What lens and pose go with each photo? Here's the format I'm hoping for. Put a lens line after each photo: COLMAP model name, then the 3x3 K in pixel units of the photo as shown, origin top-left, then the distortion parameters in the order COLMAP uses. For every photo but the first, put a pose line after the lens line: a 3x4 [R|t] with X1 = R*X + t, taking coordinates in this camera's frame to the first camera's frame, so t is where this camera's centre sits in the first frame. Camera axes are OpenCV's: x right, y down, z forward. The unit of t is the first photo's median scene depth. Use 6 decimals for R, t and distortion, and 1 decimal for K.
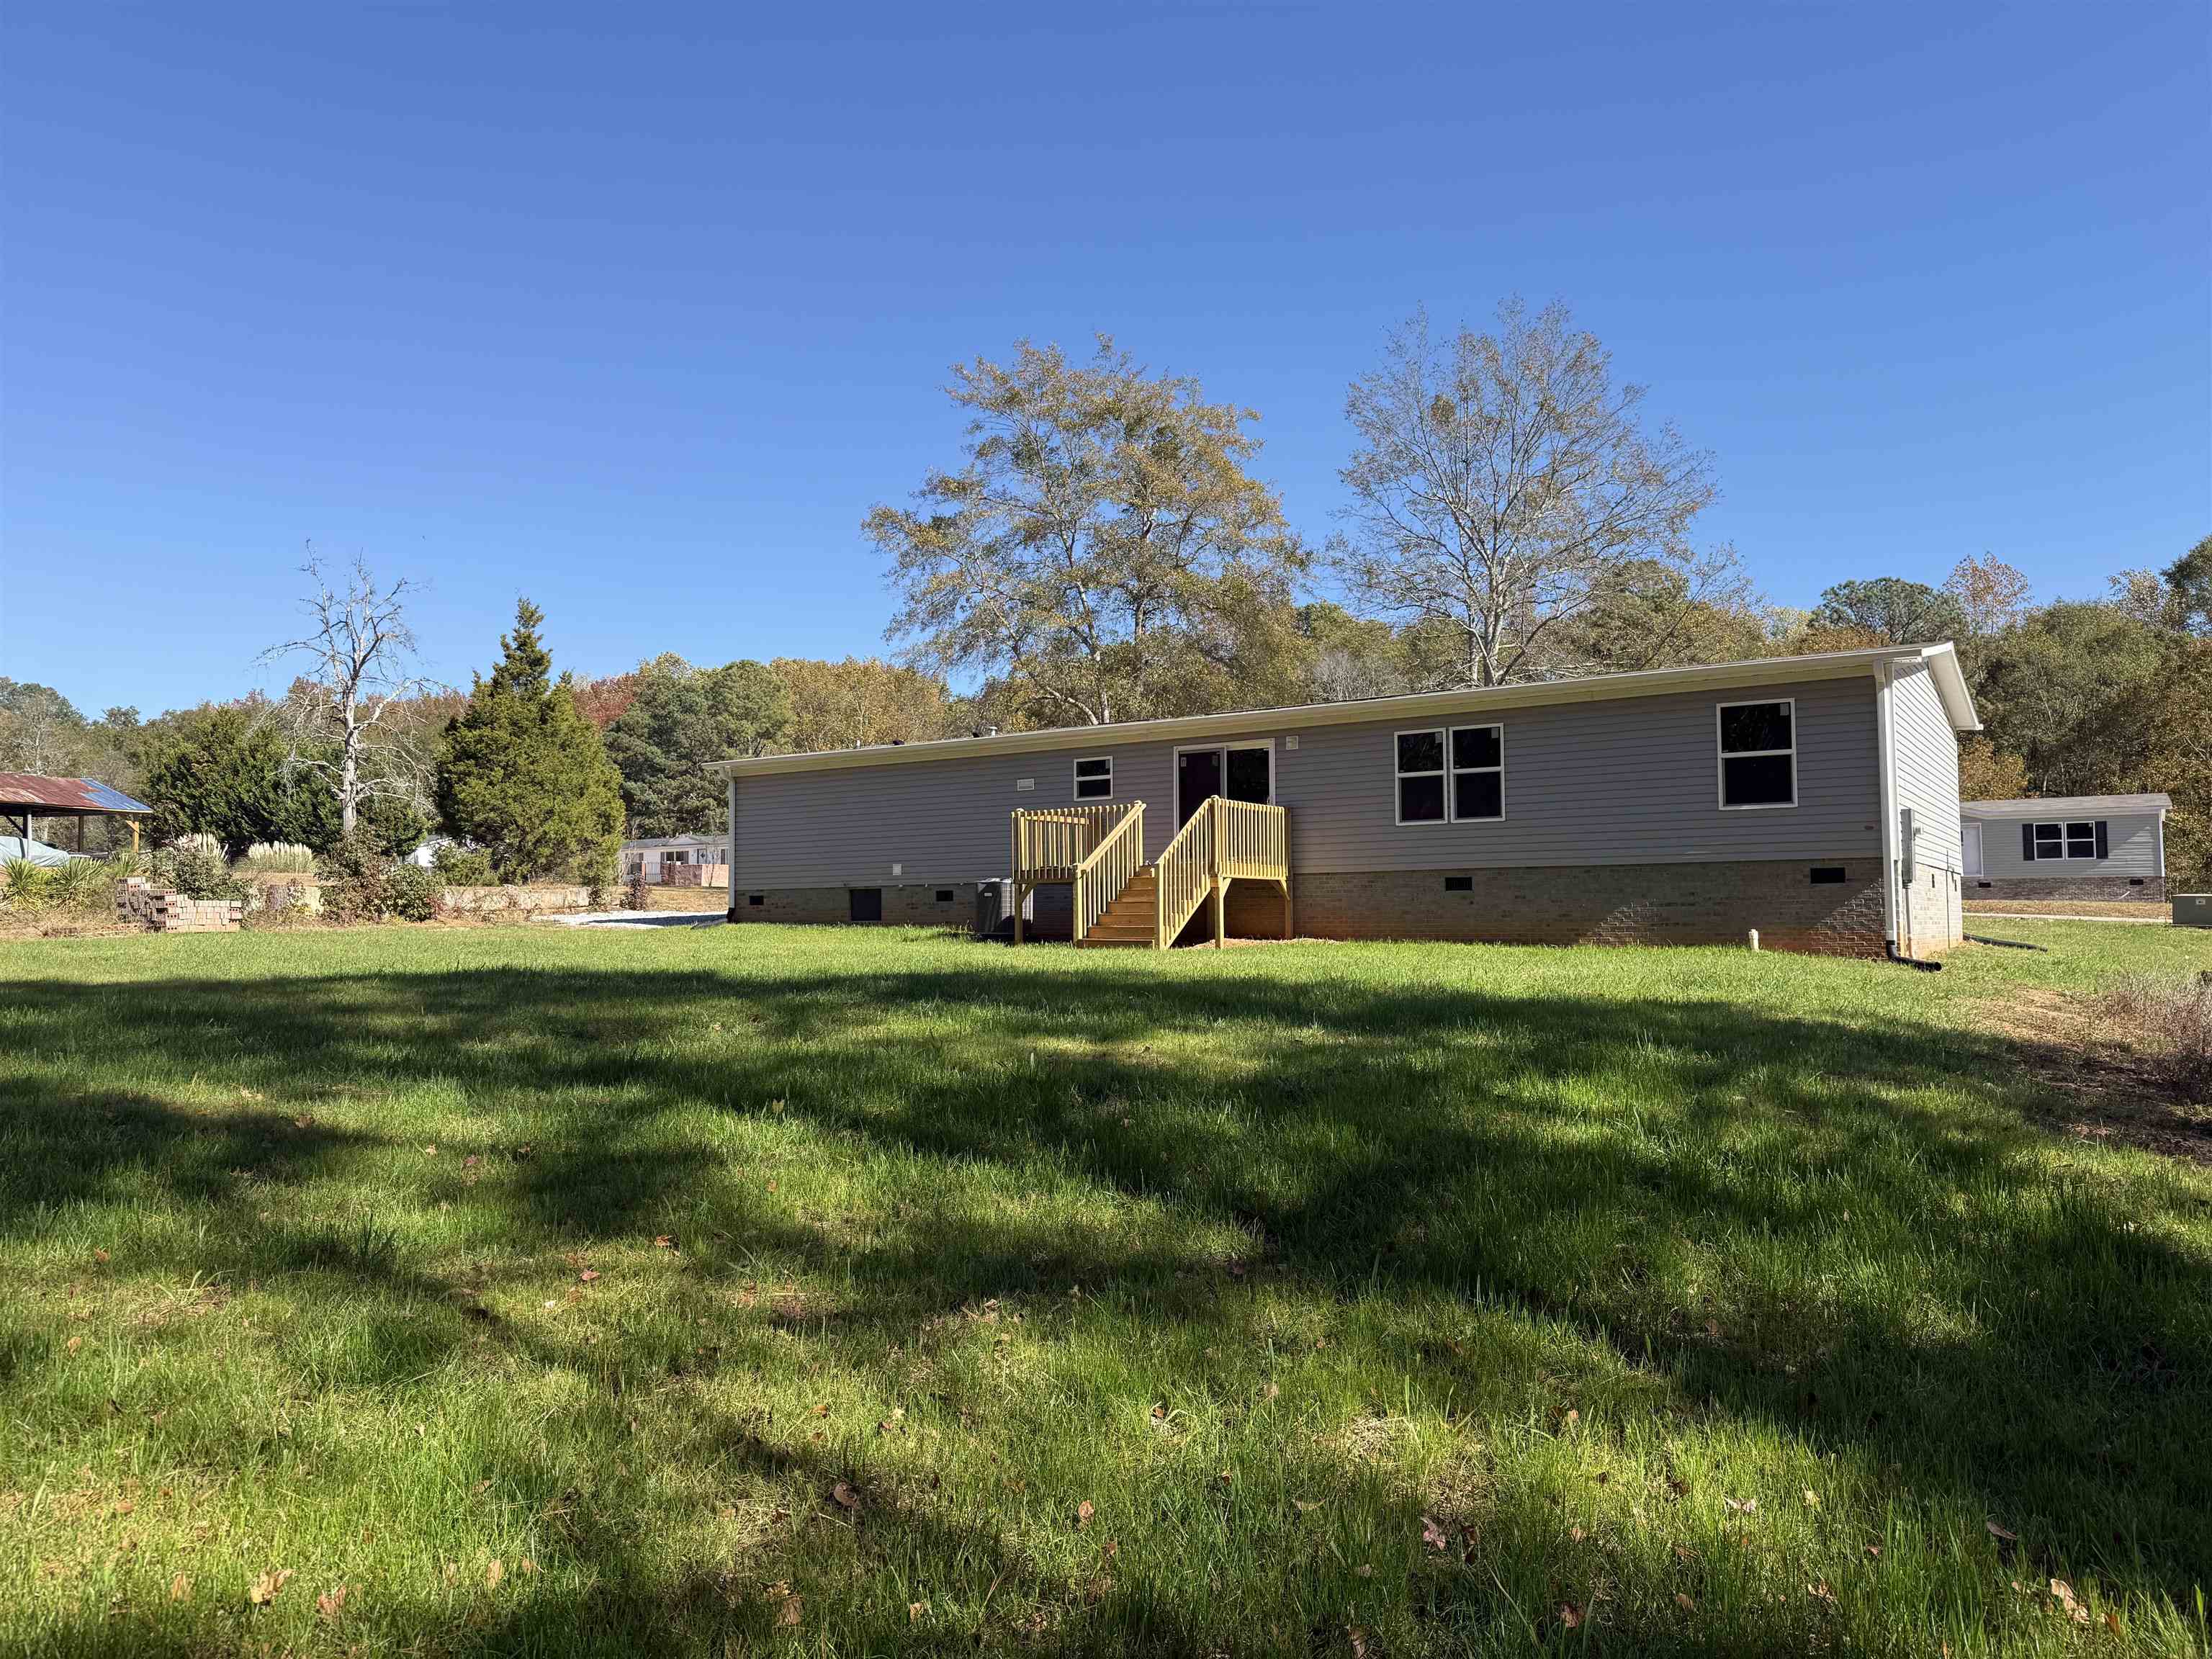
lens RADIAL K [[1530.4, 0, 1106.0], [0, 1530.4, 829.5], [0, 0, 1]] dist [0.151831, -0.250269]
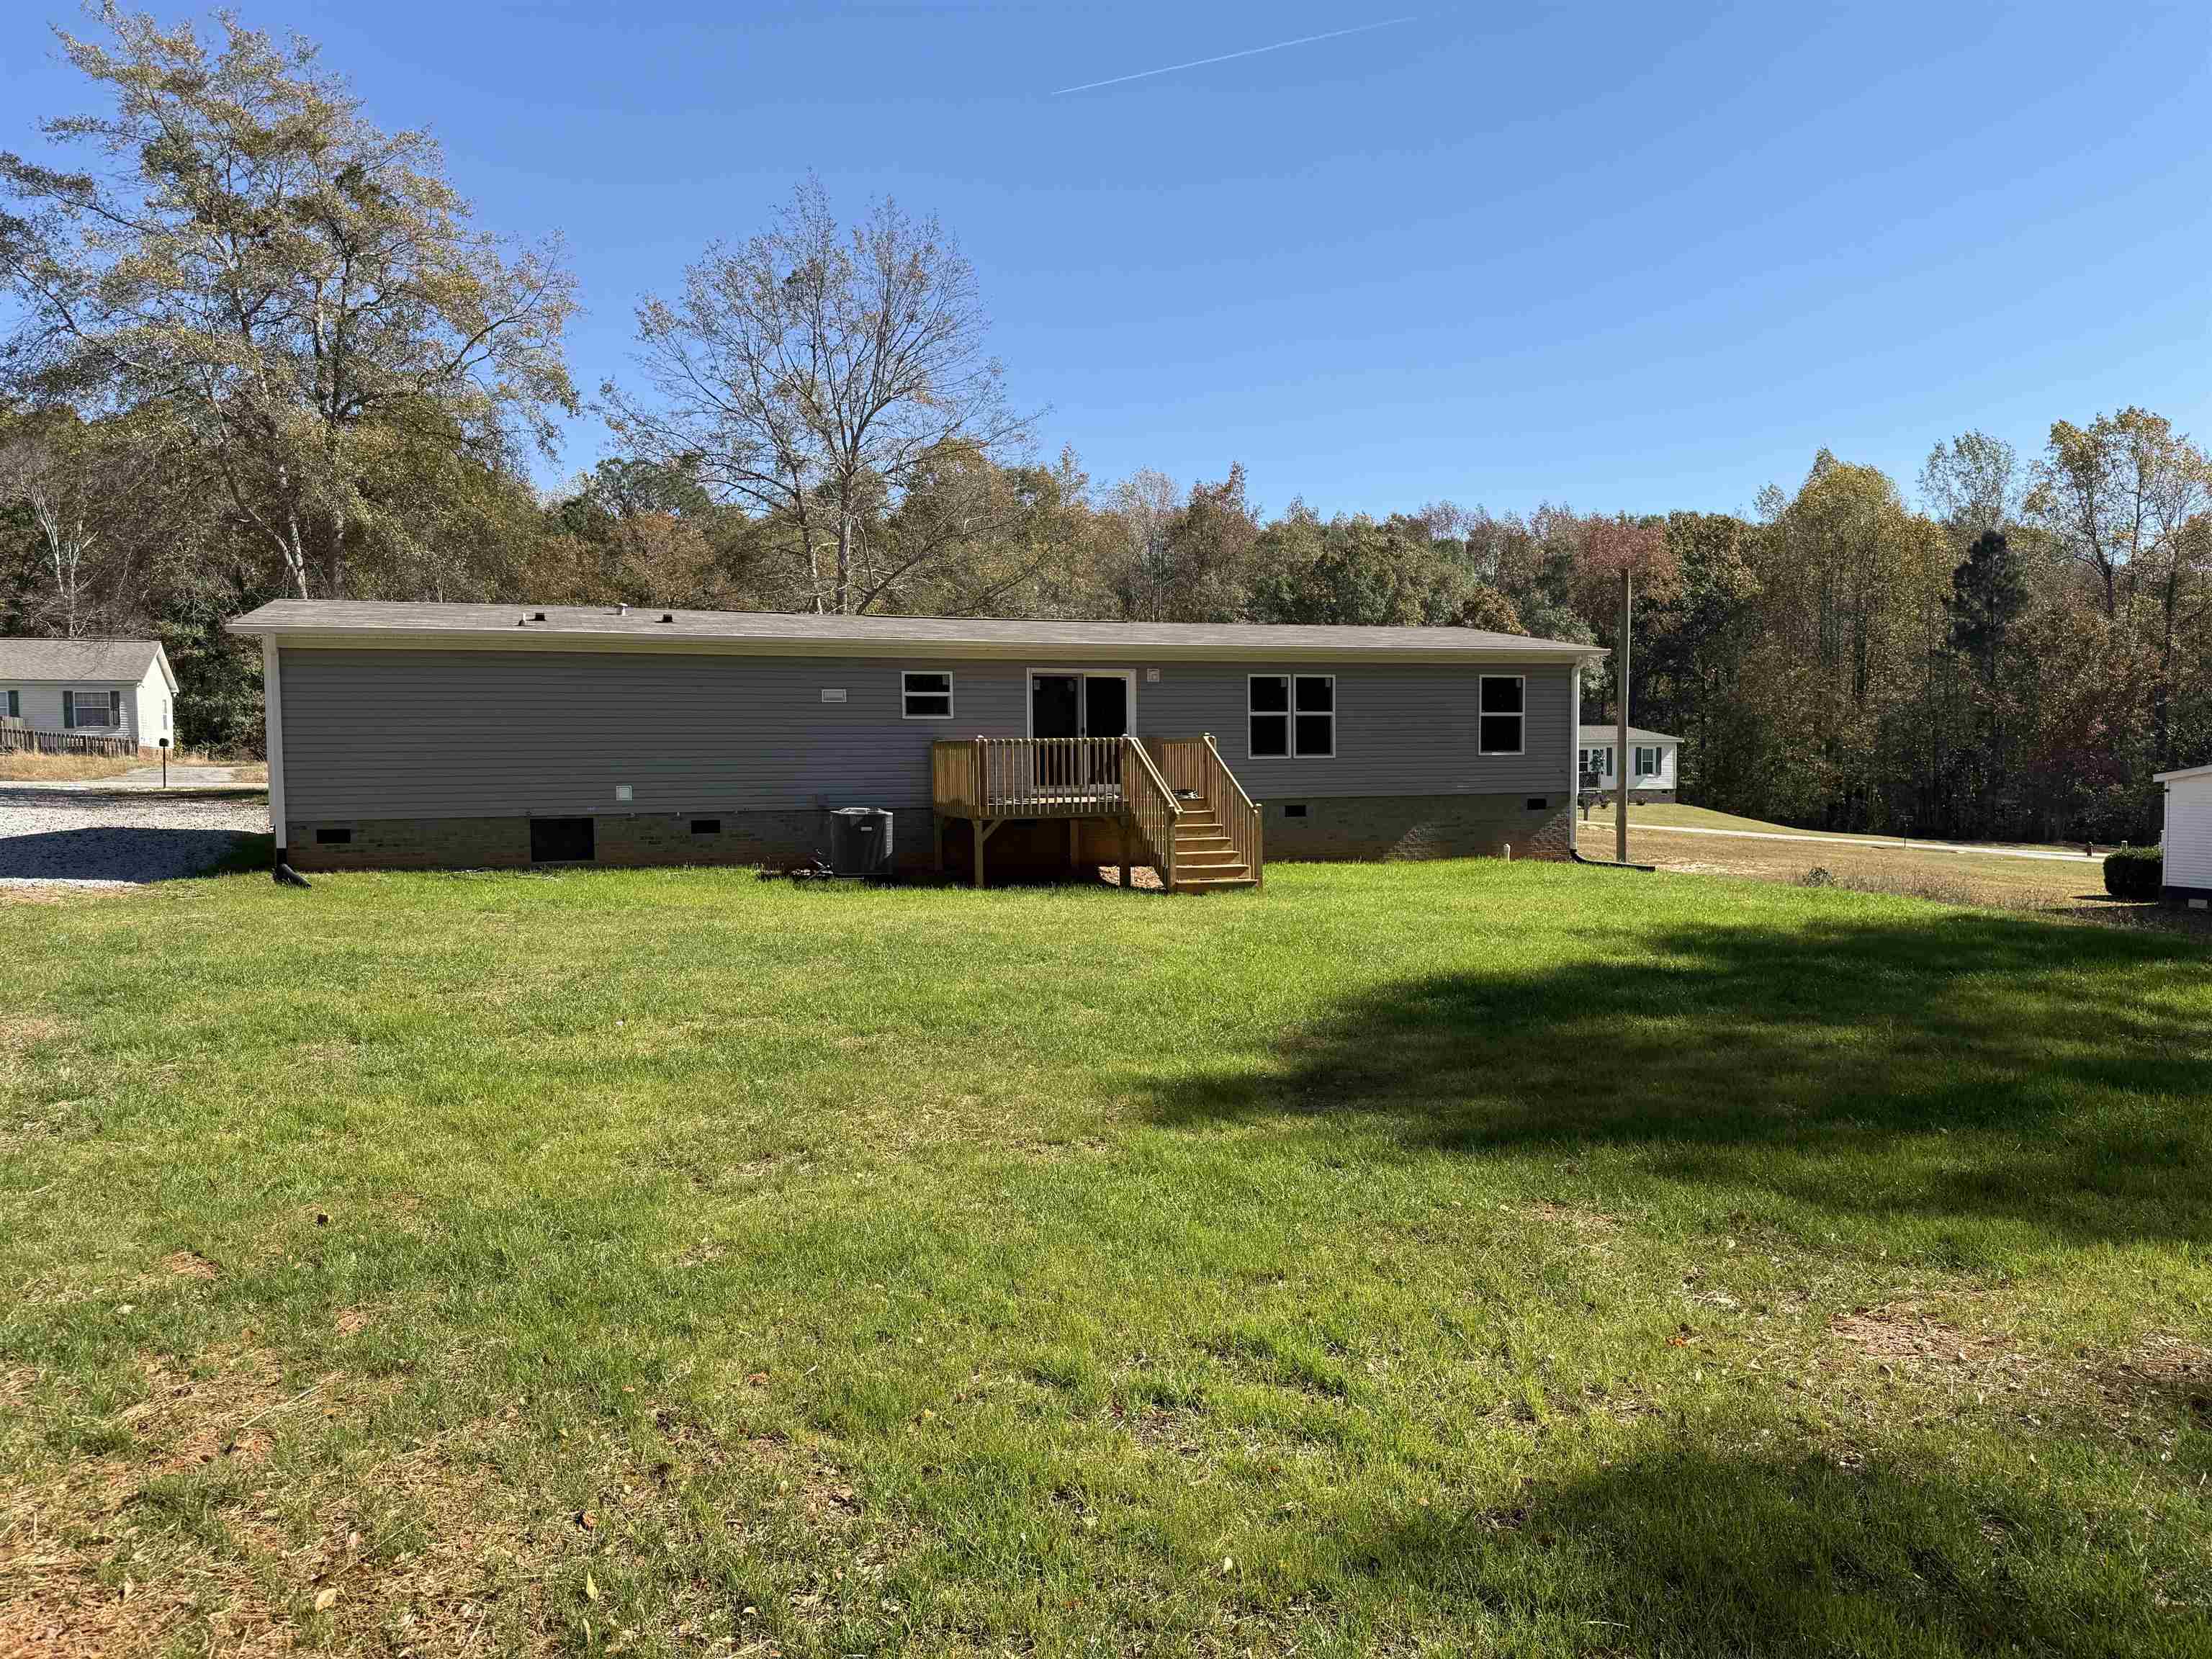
lens RADIAL K [[1530.4, 0, 1106.0], [0, 1530.4, 829.5], [0, 0, 1]] dist [0.151831, -0.250269]
pose [[0.580245, -0.038037, 0.813553, -0.742118], [-0.046016, 0.995782, 0.079376, -0.033574], [-0.813141, -0.083494, 0.576048, 0.421897]]
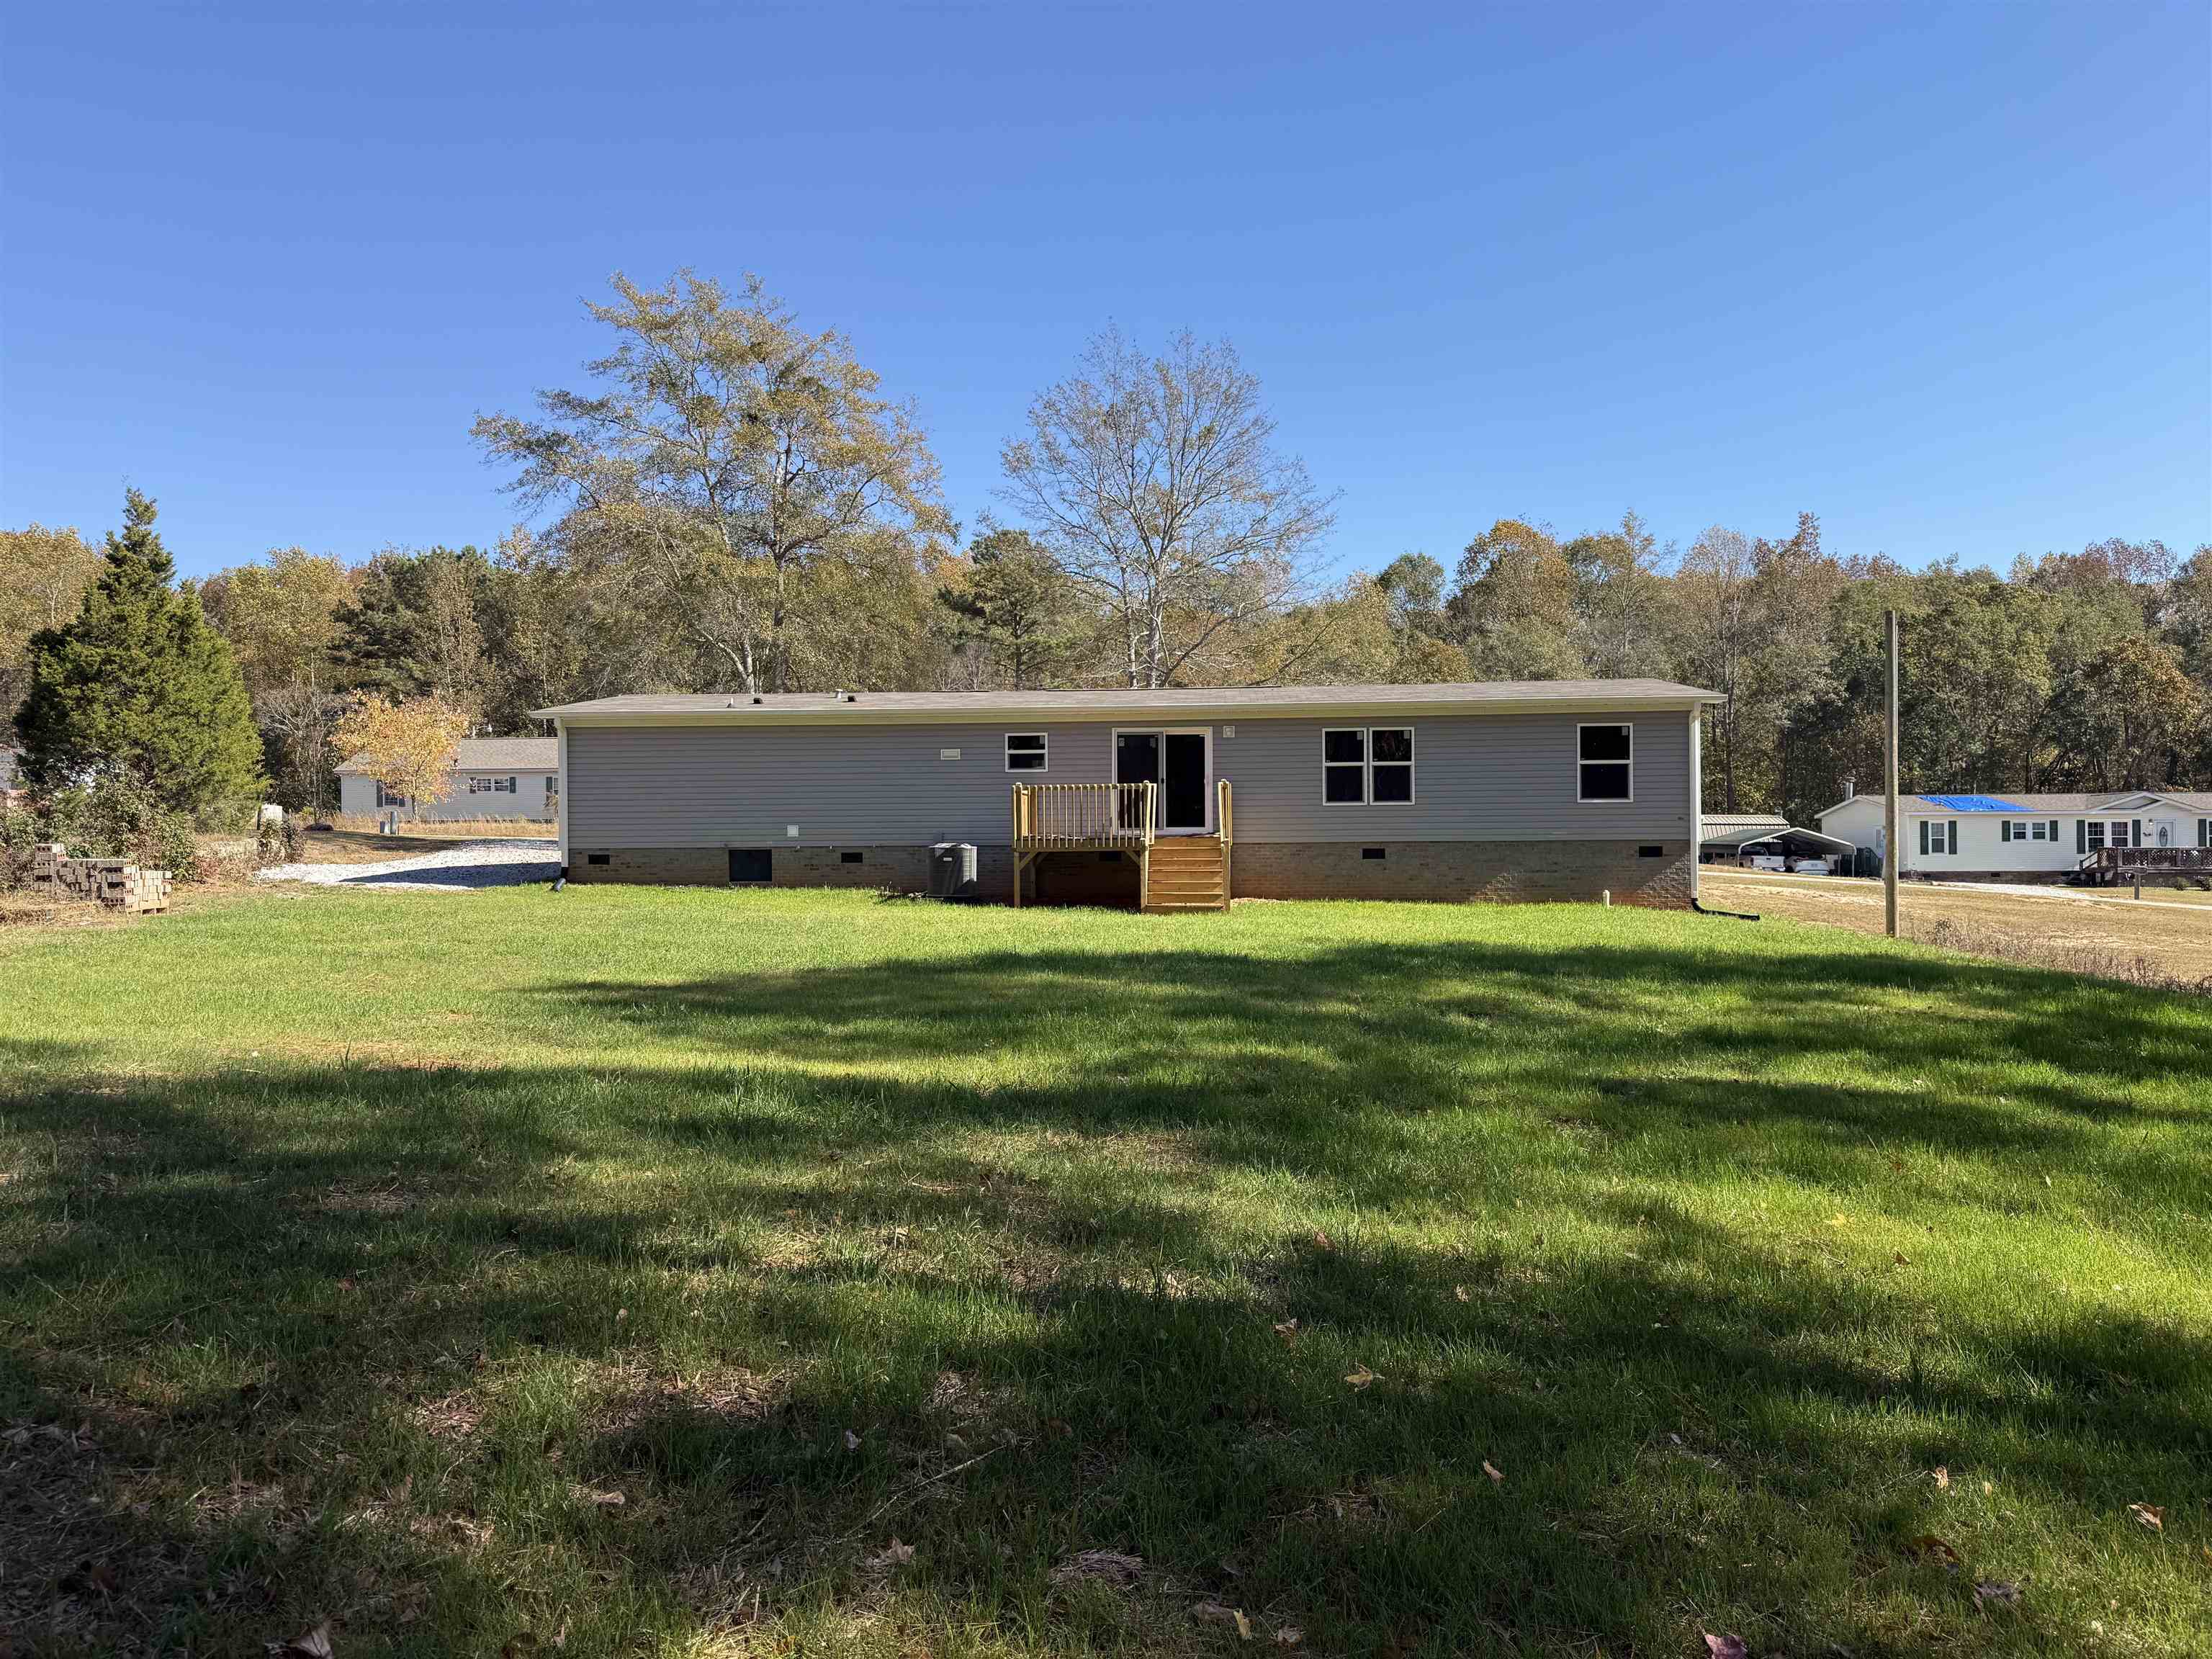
lens RADIAL K [[1530.4, 0, 1106.0], [0, 1530.4, 829.5], [0, 0, 1]] dist [0.151831, -0.250269]
pose [[0.874267, 0.006499, 0.485401, -0.530251], [-0.030507, 0.998670, 0.041576, -0.027665], [-0.484485, -0.051156, 0.873302, 0.016786]]
